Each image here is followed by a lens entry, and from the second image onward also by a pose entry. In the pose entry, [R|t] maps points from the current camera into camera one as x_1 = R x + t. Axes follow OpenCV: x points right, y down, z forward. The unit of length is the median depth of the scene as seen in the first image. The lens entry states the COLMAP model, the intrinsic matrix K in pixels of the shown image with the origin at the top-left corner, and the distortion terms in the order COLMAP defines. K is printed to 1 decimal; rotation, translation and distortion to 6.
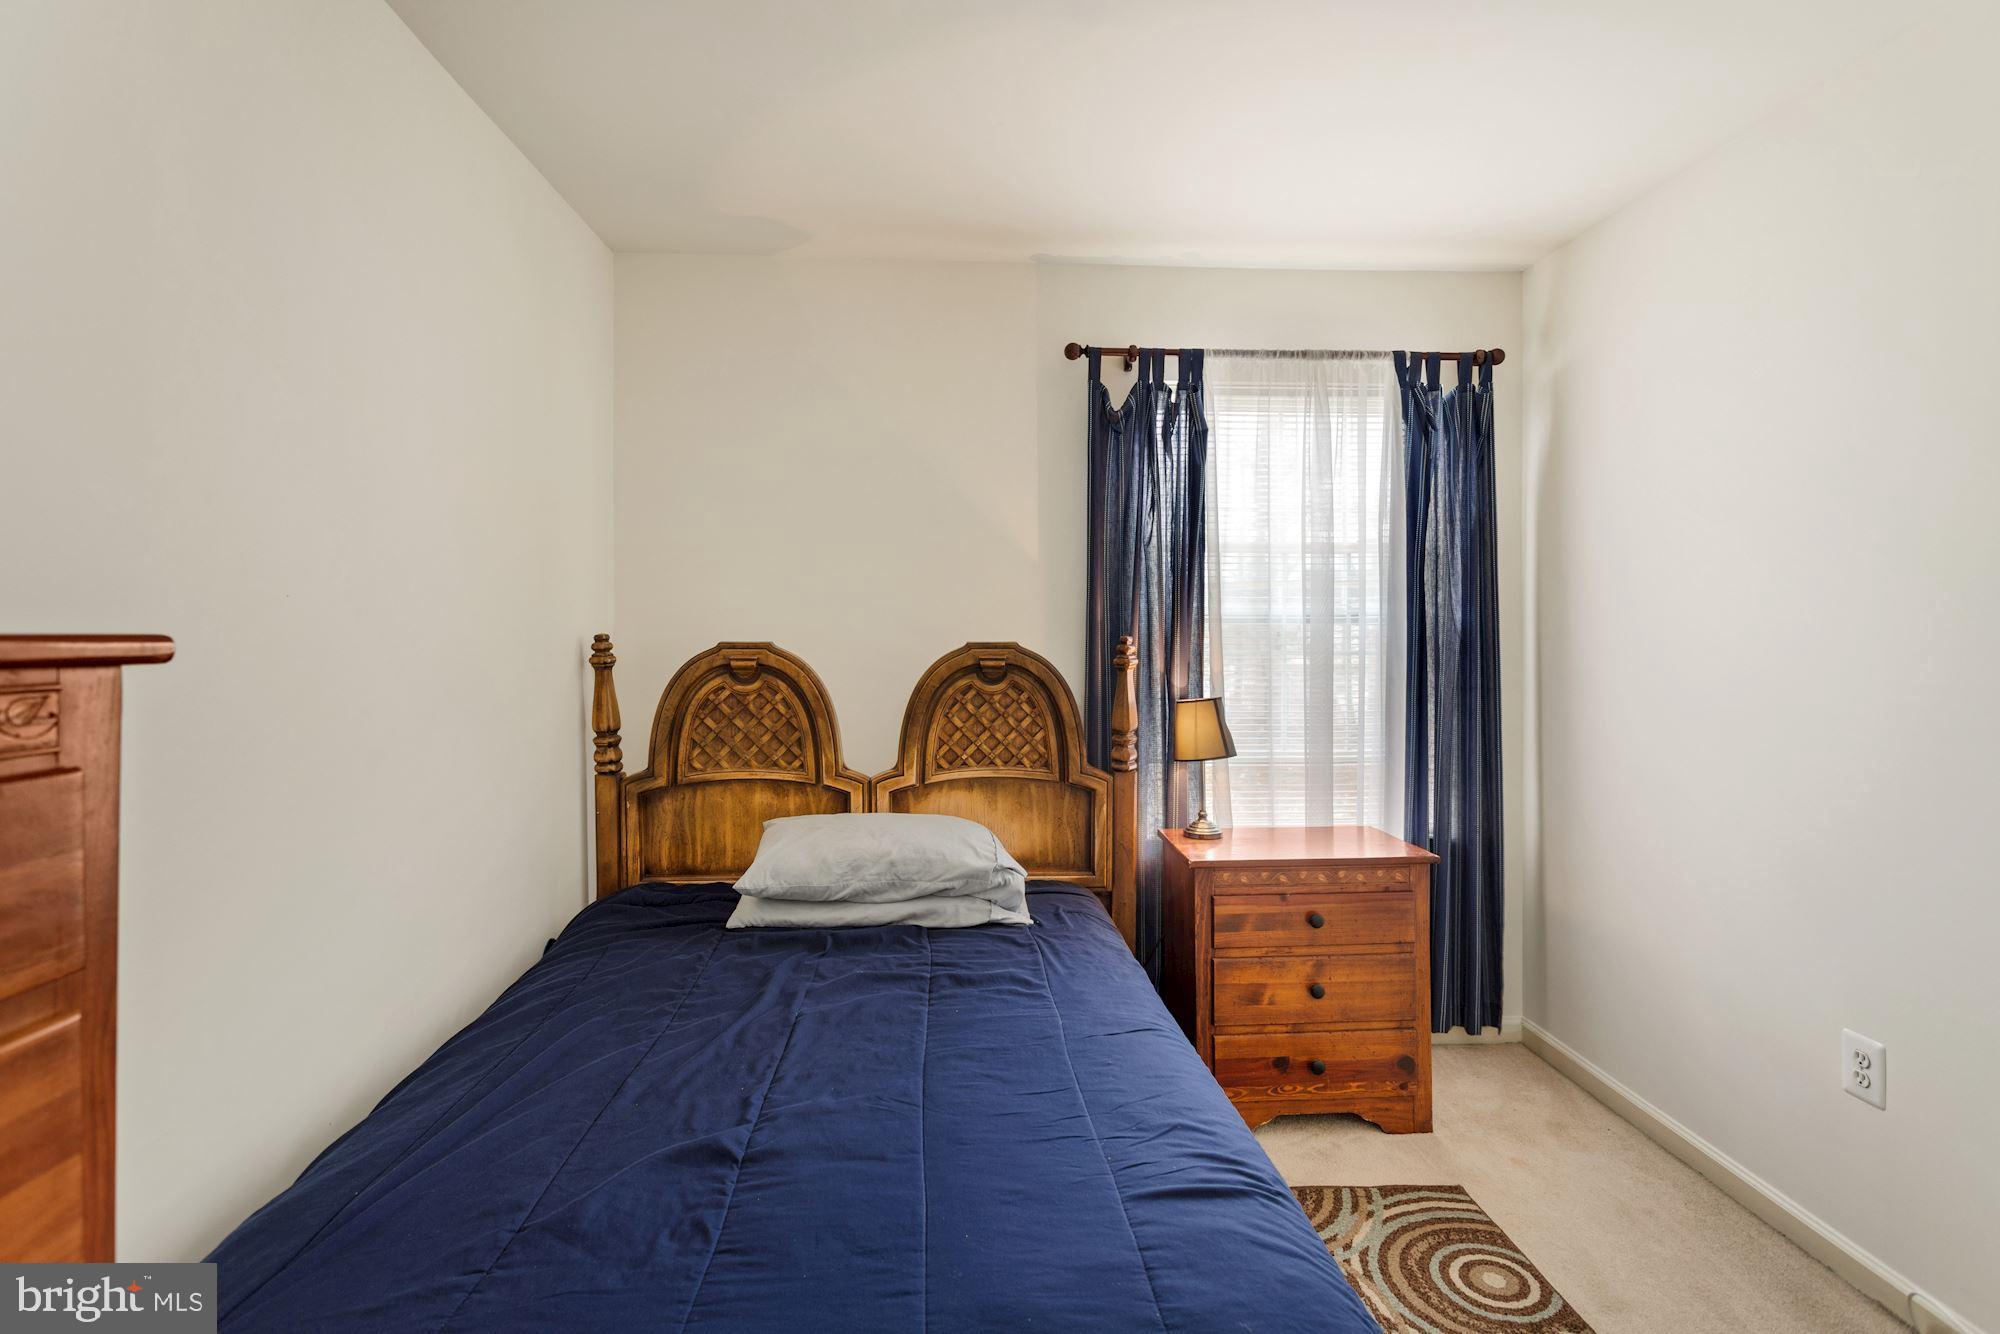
lens RADIAL K [[976.9, 0, 1015.2], [0, 976.9, 627.9], [0, 0, 1]] dist [0.001505, 0.002759]
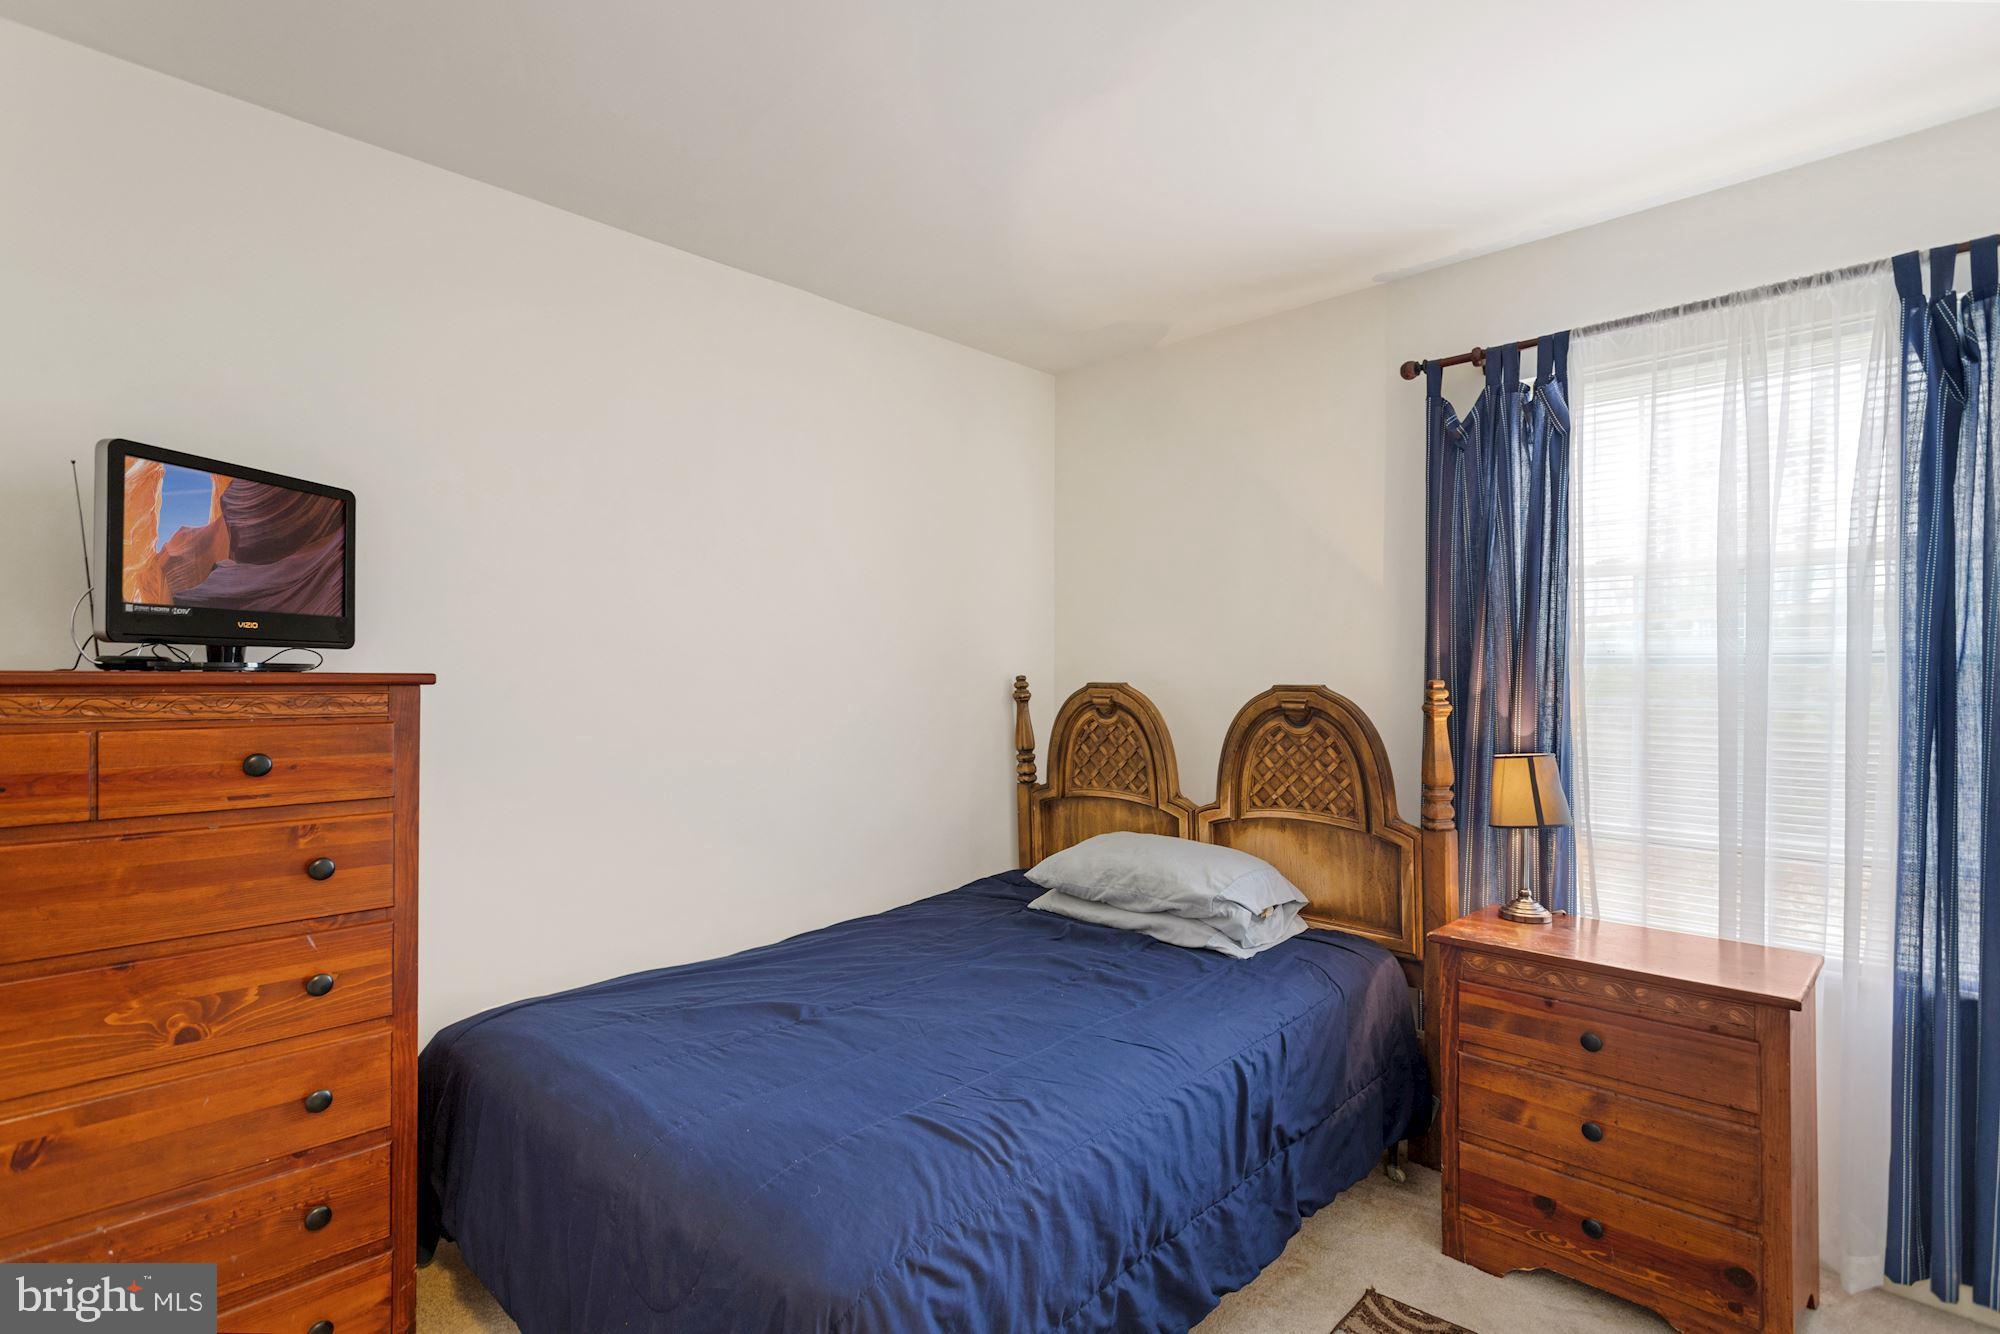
lens RADIAL K [[976.9, 0, 1013.4], [0, 976.9, 672.4], [0, 0, 1]] dist [0.001505, 0.002759]
pose [[0.670643, 0.001107, -0.741779, 0.530446], [-0.000793, 0.999999, 0.000776, 0.001137], [0.741780, 0.000068, 0.670644, 0.113268]]
